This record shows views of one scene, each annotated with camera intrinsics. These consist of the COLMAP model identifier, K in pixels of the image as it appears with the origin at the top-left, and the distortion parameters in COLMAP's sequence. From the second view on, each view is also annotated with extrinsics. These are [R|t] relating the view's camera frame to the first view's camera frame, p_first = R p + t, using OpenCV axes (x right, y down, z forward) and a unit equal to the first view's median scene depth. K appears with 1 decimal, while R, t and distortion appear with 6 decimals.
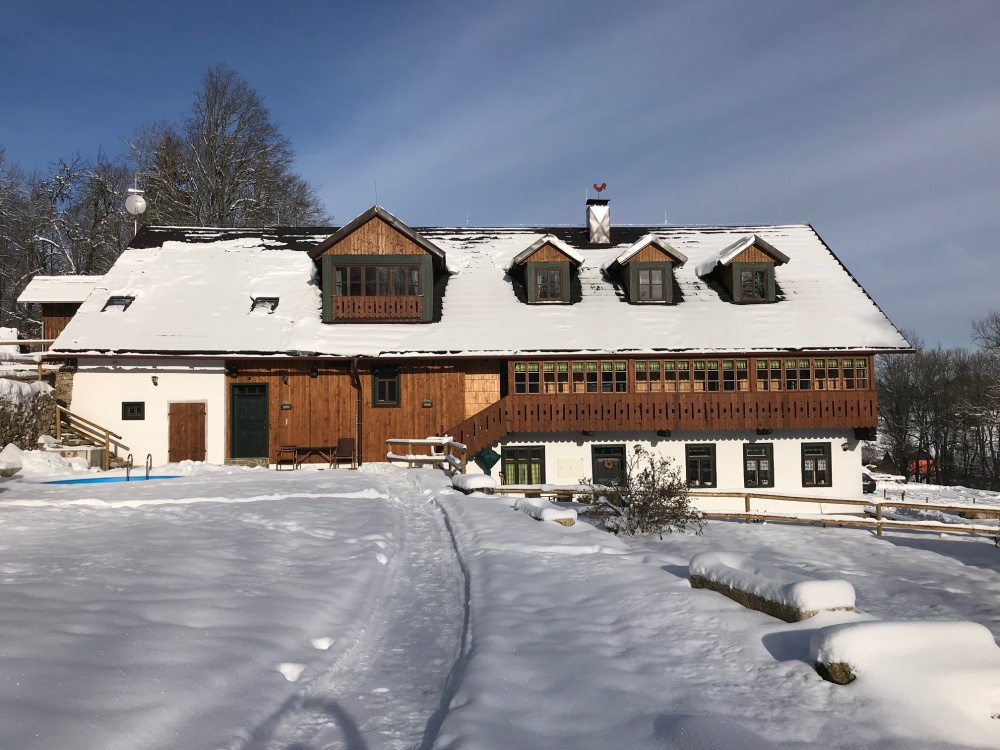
lens RADIAL K [[801.2, 0, 495.9], [0, 801.2, 374.8], [0, 0, 1]] dist [-0.007314, -0.005264]
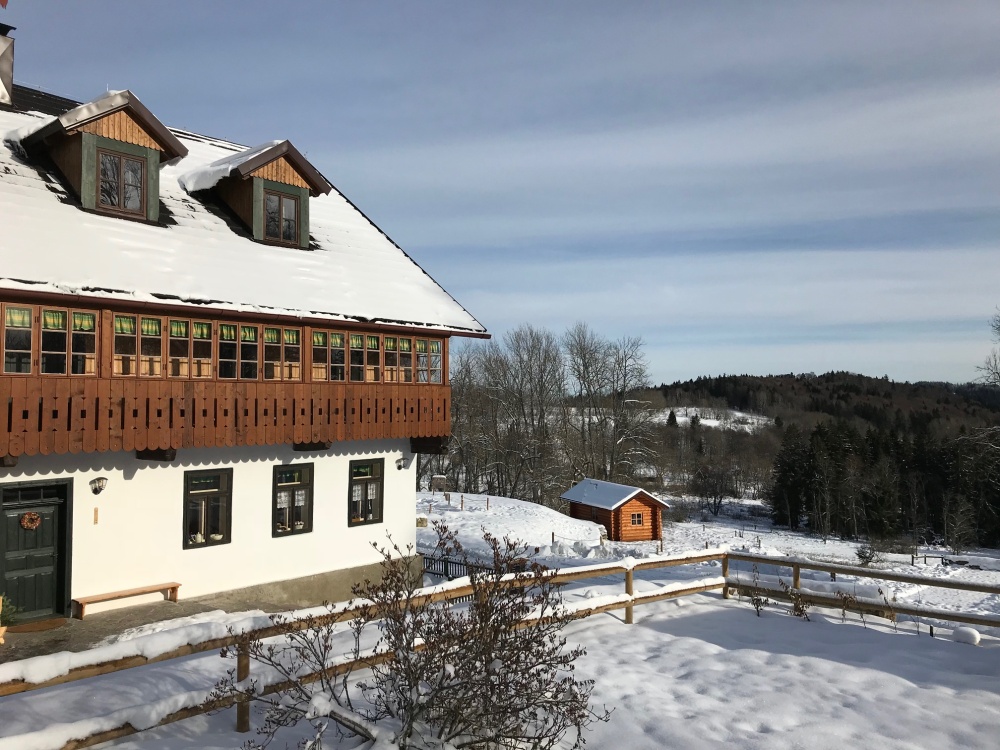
lens RADIAL K [[801.2, 0, 501.8], [0, 801.2, 371.8], [0, 0, 1]] dist [-0.007314, -0.005264]
pose [[0.669095, 0.040323, 0.742082, -0.035285], [-0.036101, 0.999112, -0.021739, 0.020507], [-0.742300, -0.012245, 0.669956, 0.455898]]
